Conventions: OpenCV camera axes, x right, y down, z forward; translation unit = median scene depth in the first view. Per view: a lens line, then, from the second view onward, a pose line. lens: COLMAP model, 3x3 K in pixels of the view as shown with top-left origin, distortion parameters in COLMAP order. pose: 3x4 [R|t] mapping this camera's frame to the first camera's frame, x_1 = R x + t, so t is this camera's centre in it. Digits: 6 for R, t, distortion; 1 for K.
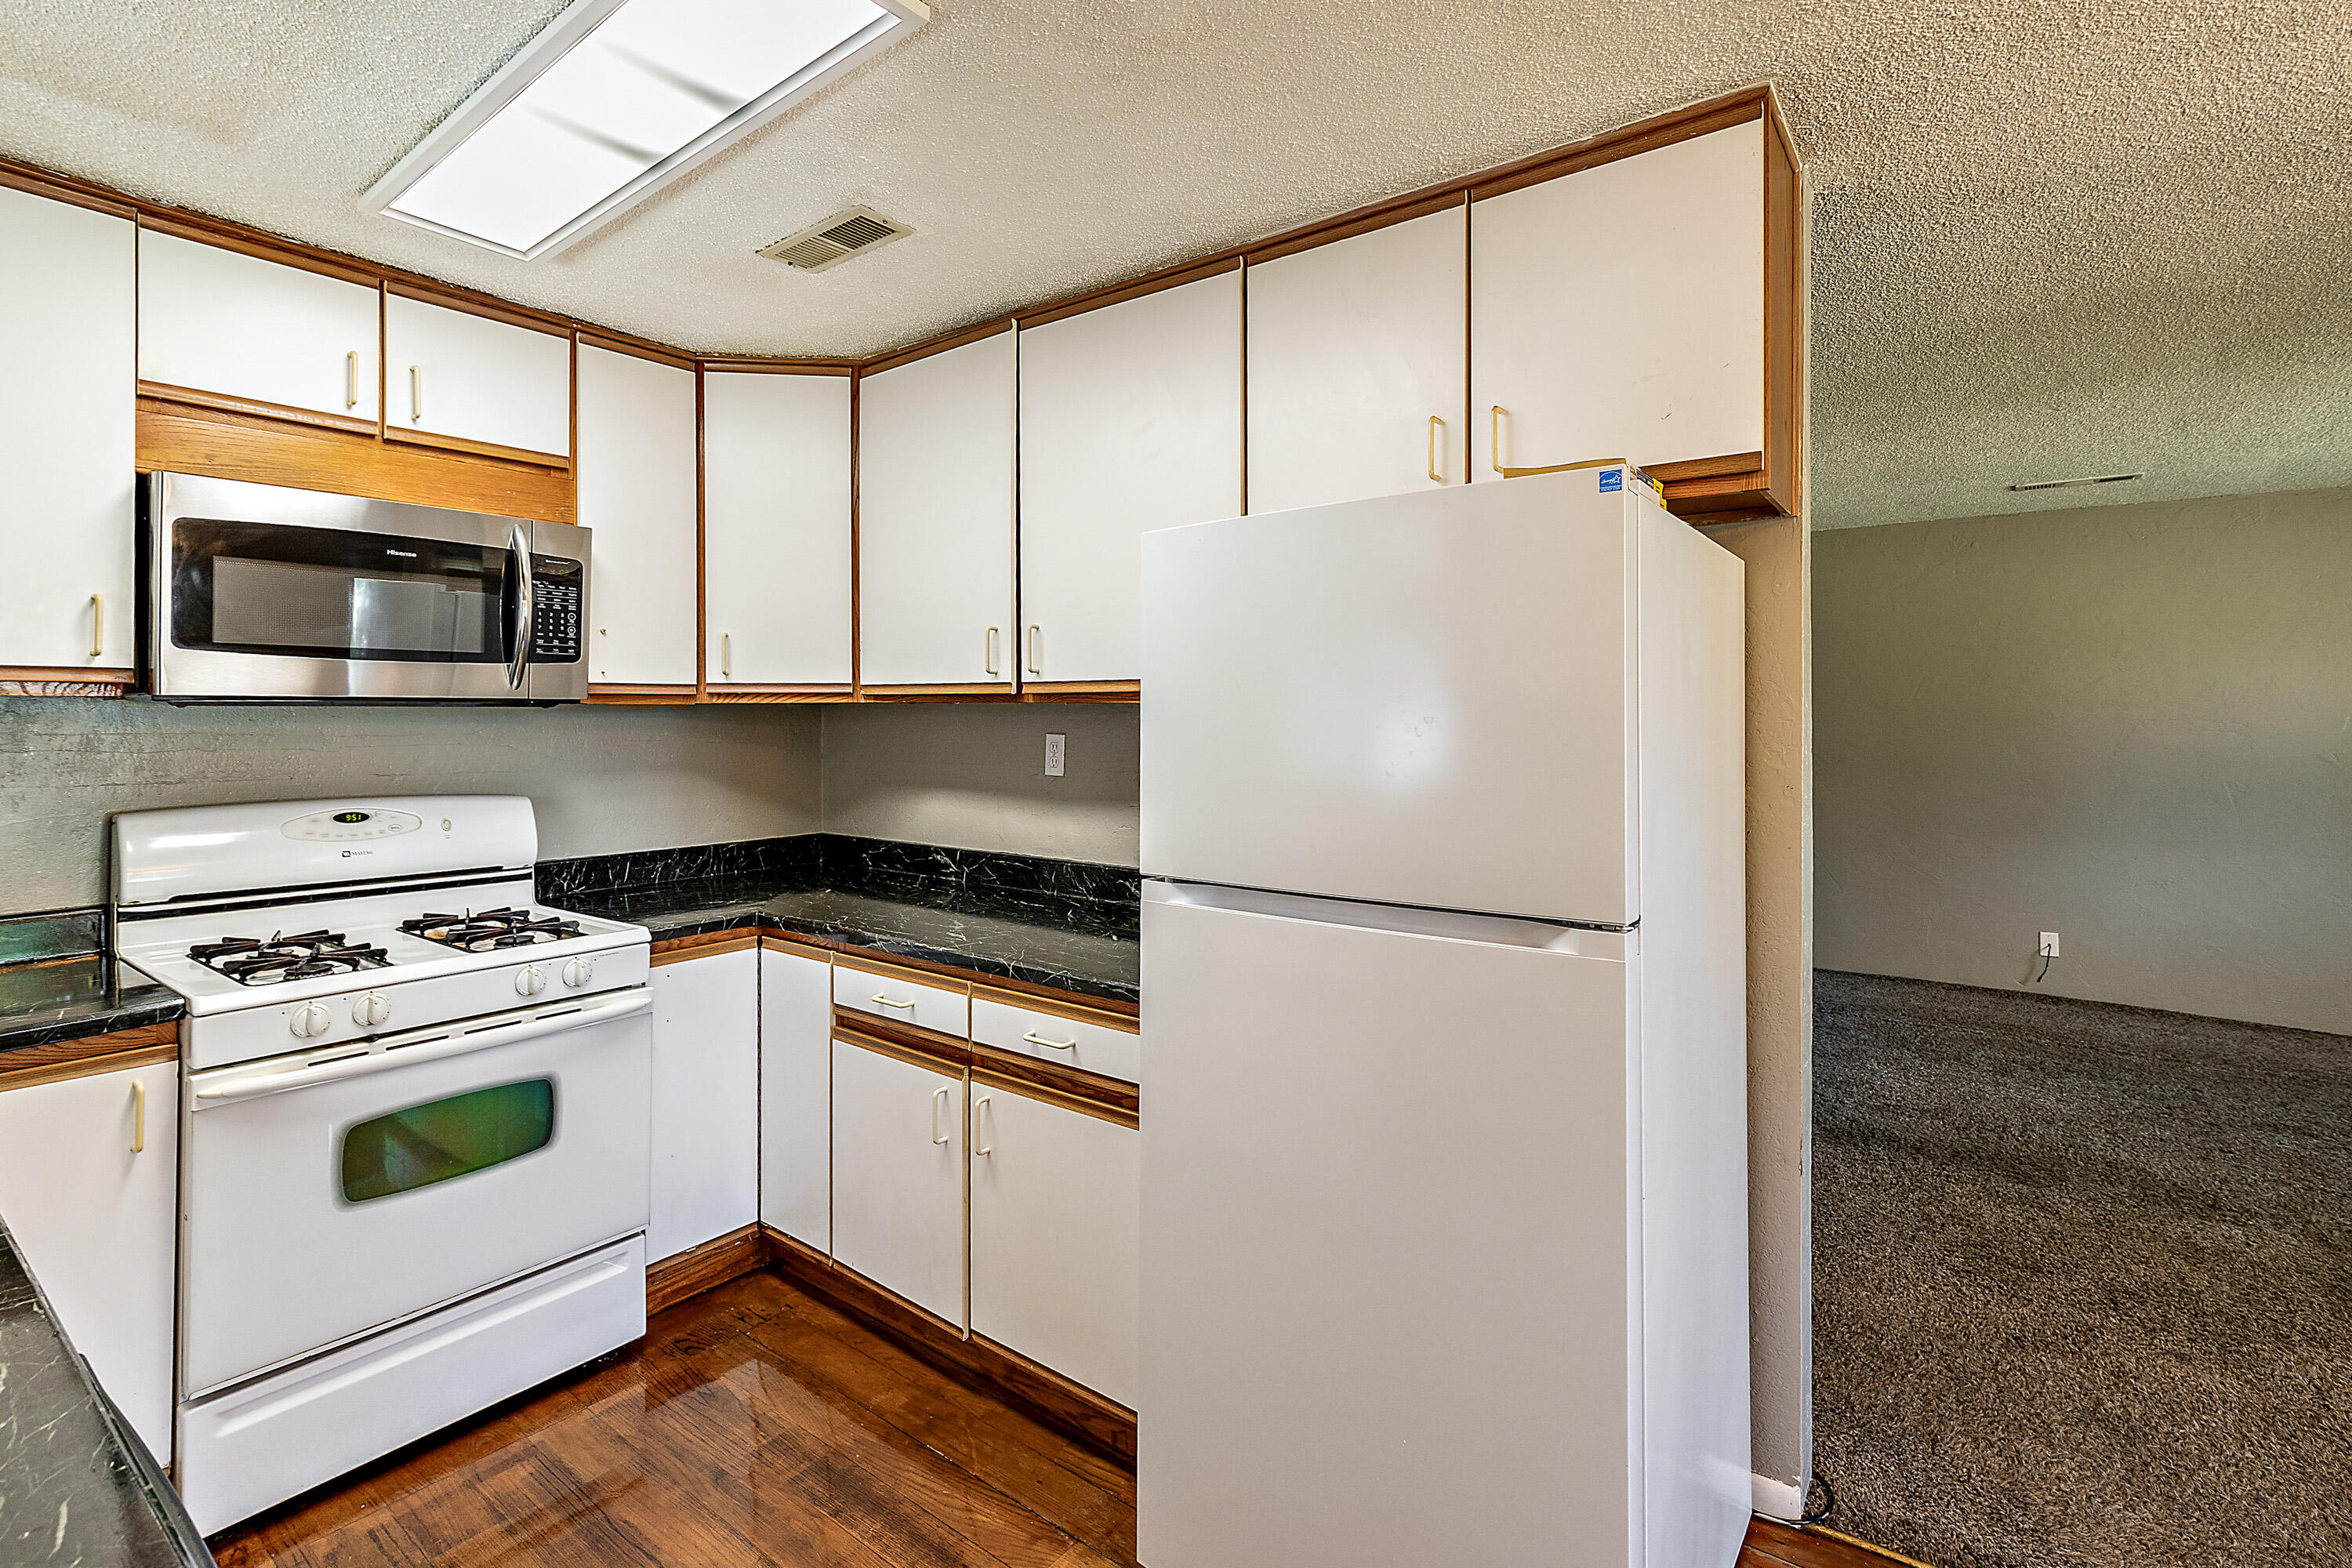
lens RADIAL K [[1091.2, 0, 1170.7], [0, 1091.2, 707.3], [0, 0, 1]] dist [0.003099, 0.000090]
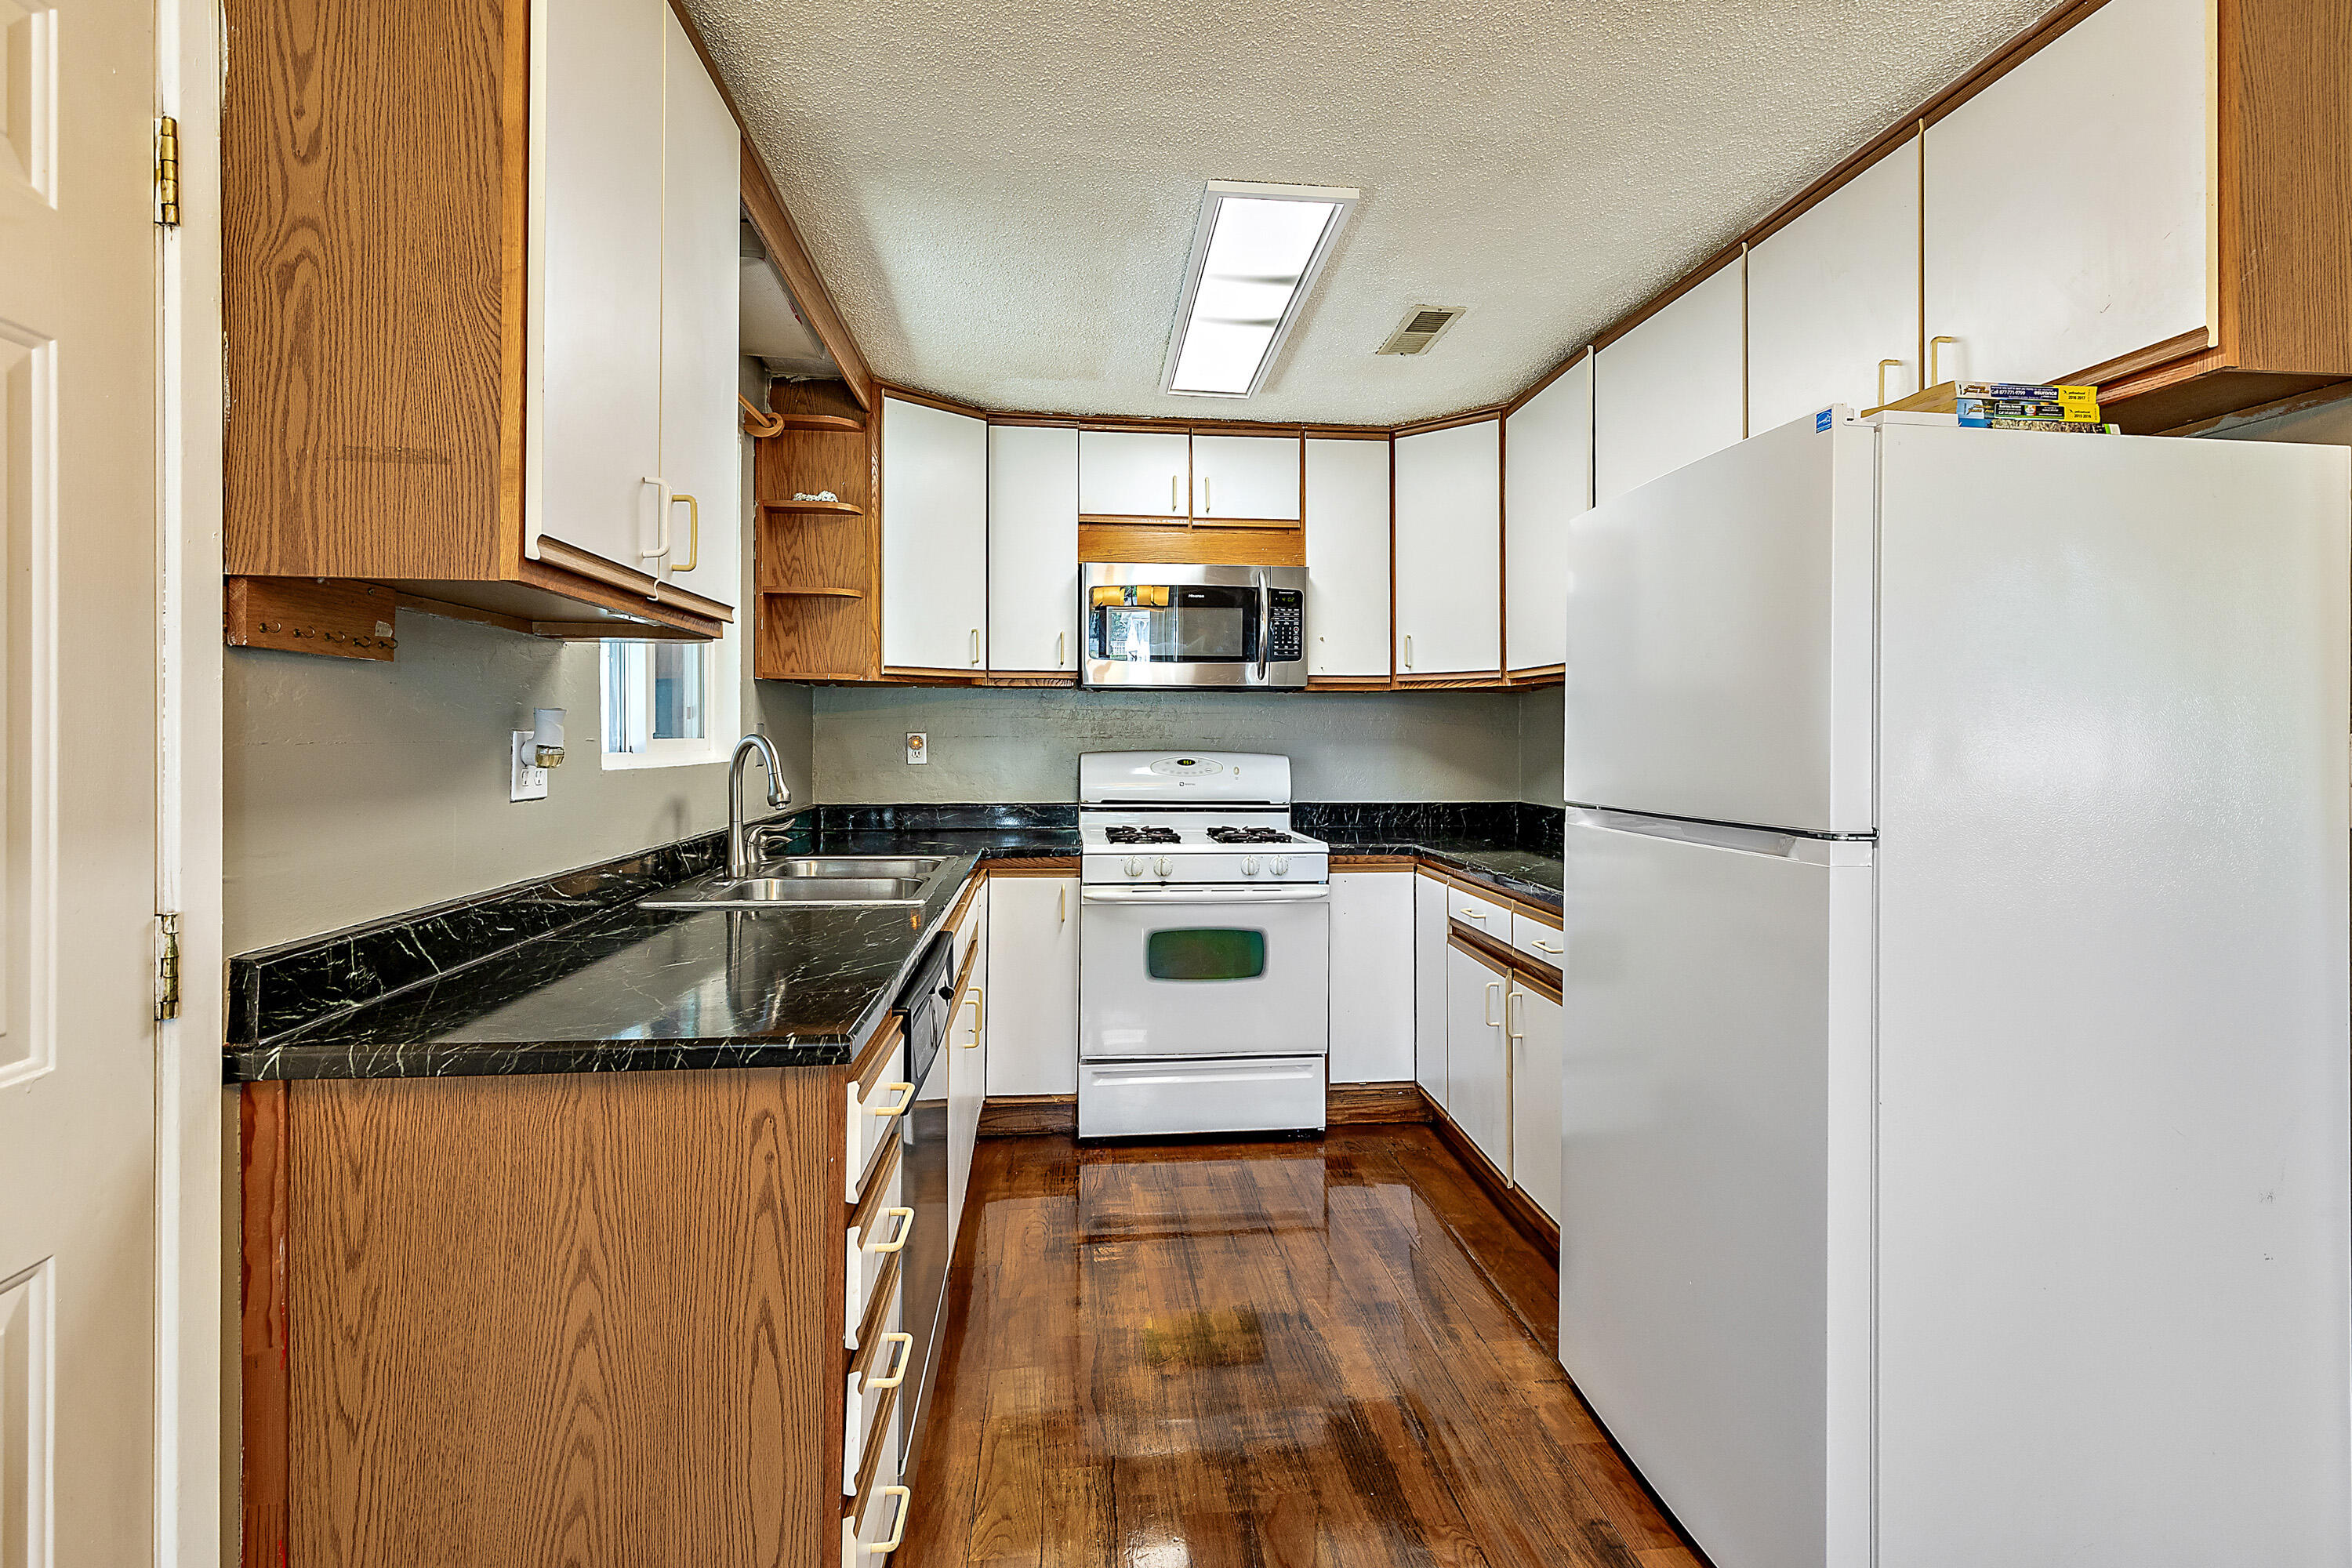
lens RADIAL K [[1079.5, 0, 1179.4], [0, 1079.5, 722.2], [0, 0, 1]] dist [0.000019, -0.000092]
pose [[0.688210, -0.006559, -0.725482, 0.390213], [0.002426, 0.999974, -0.006739, 0.050608], [0.725507, 0.002878, 0.688208, -0.101999]]
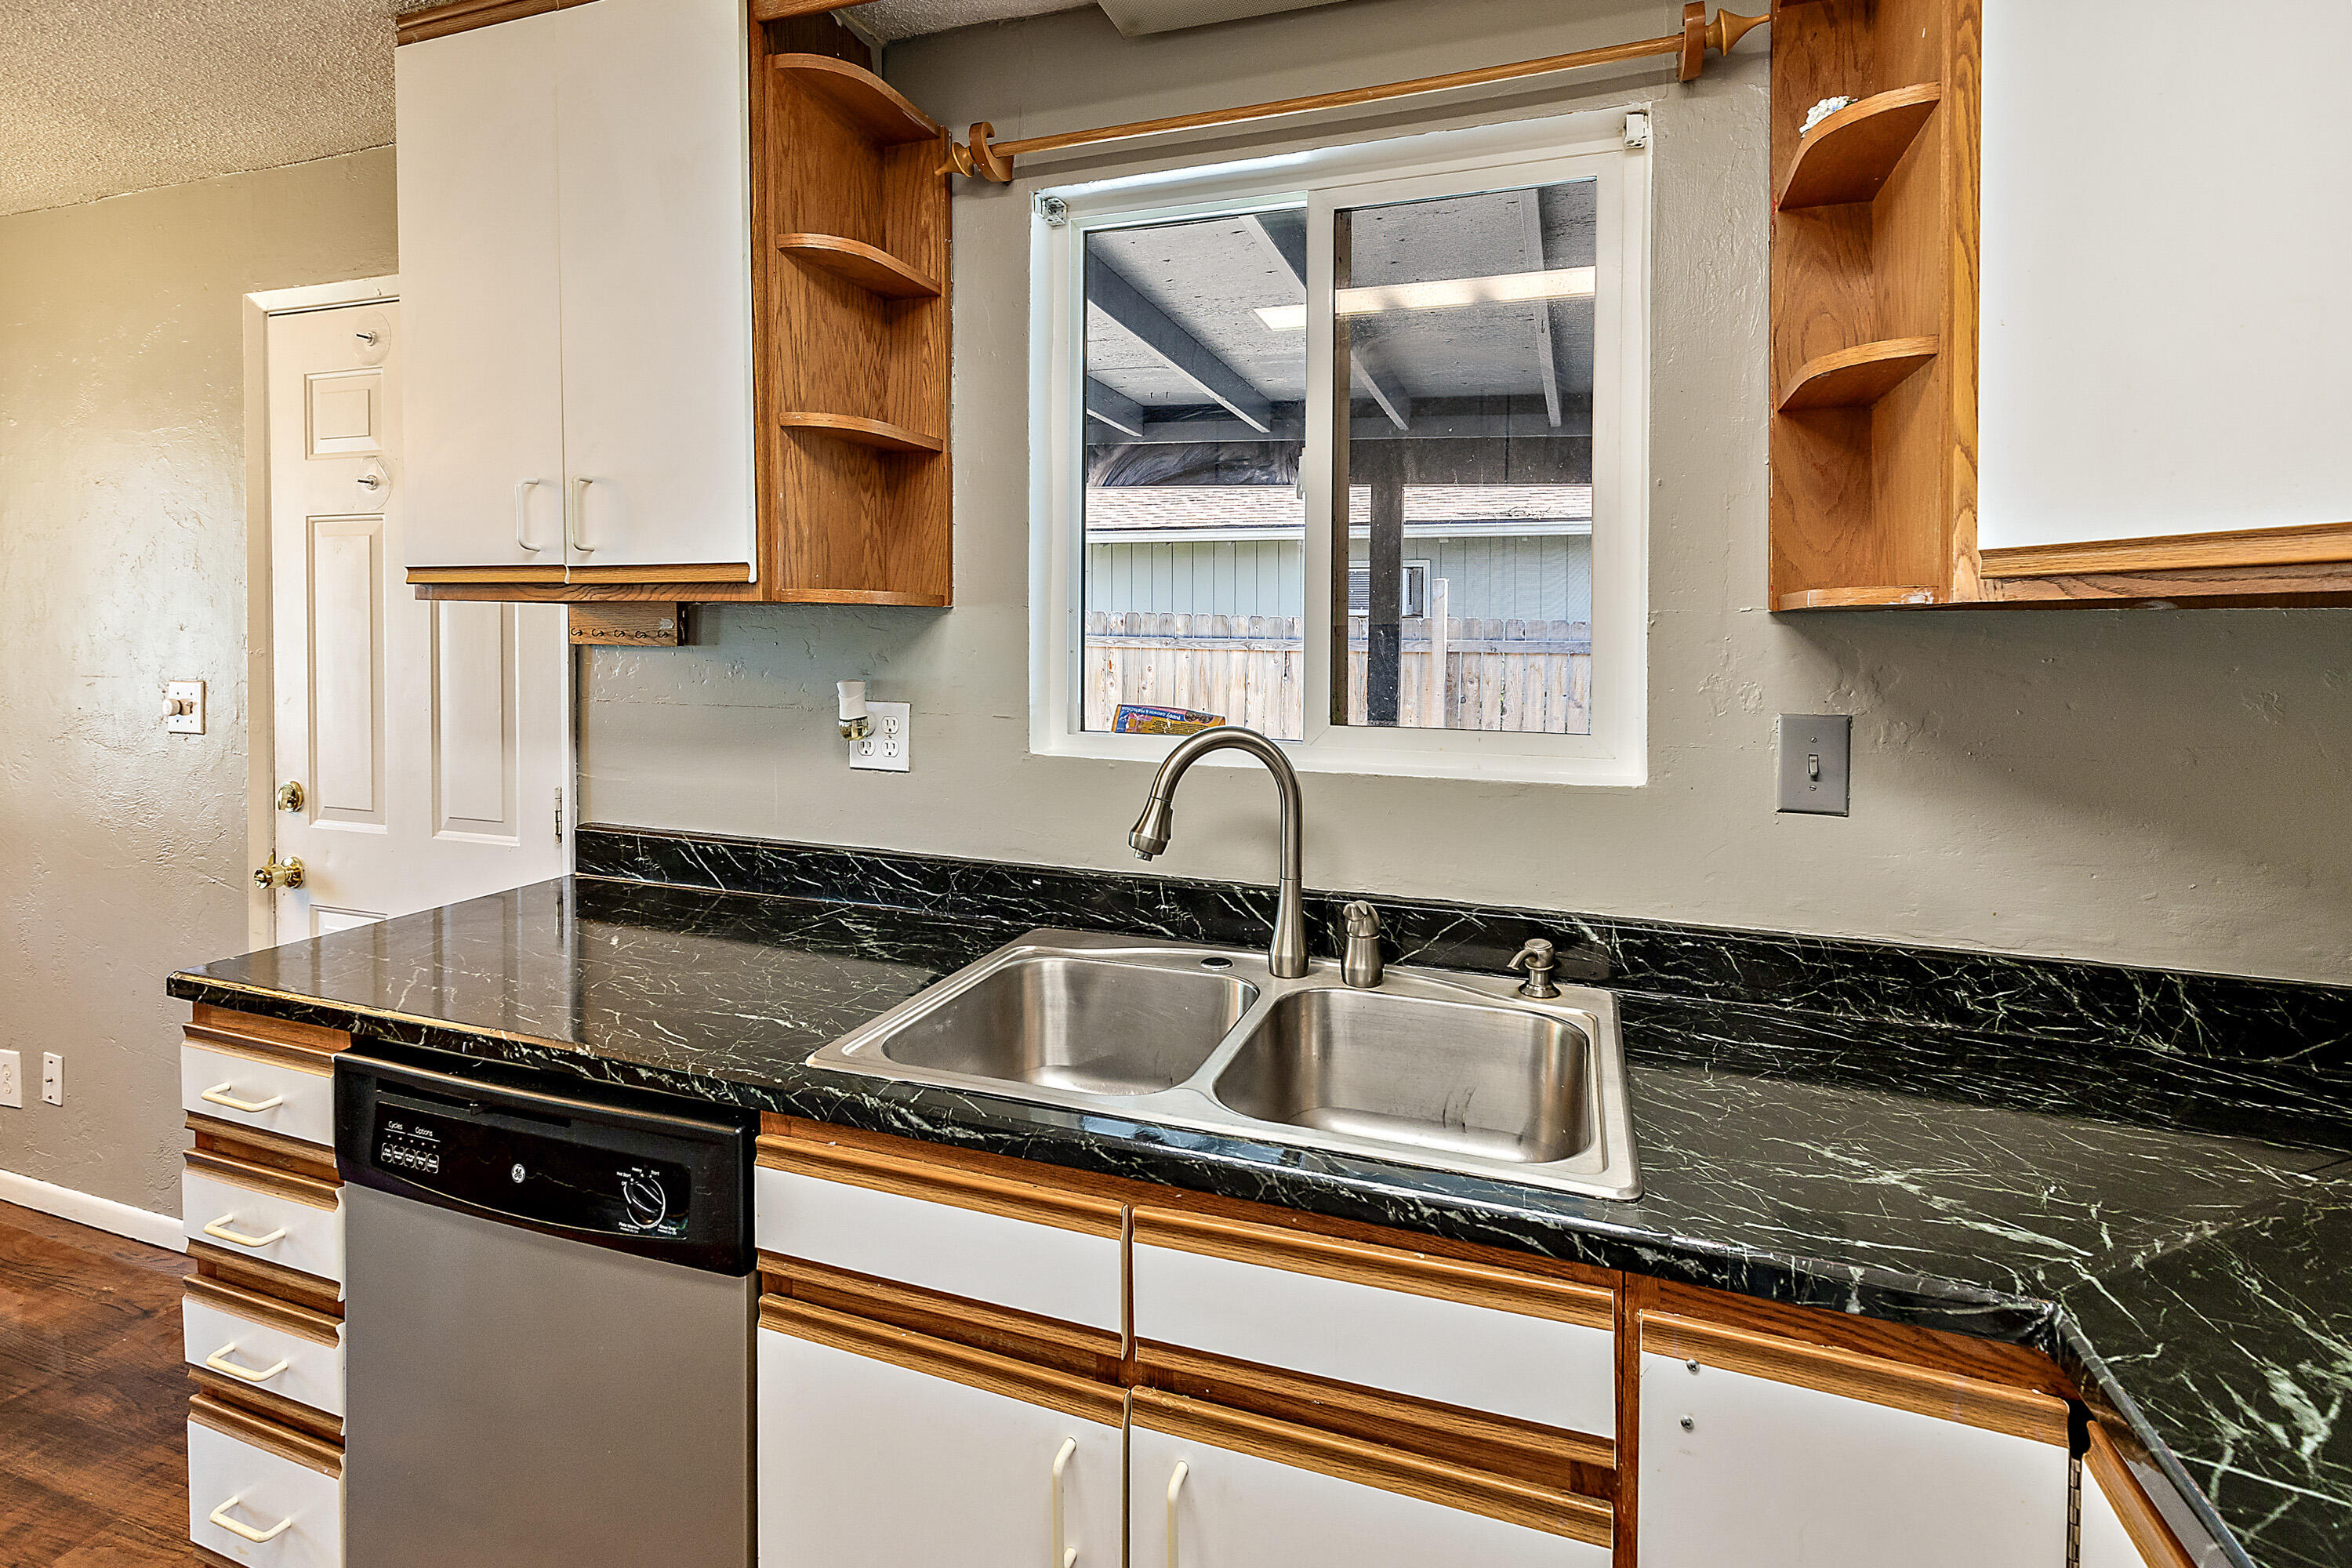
lens RADIAL K [[1091.2, 0, 1170.7], [0, 1091.2, 707.3], [0, 0, 1]] dist [0.003099, 0.000090]
pose [[-0.955428, -0.007498, -0.295129, -0.388516], [-0.015788, 0.999545, 0.025717, 0.030235], [0.294801, 0.029230, -0.955111, 0.833387]]
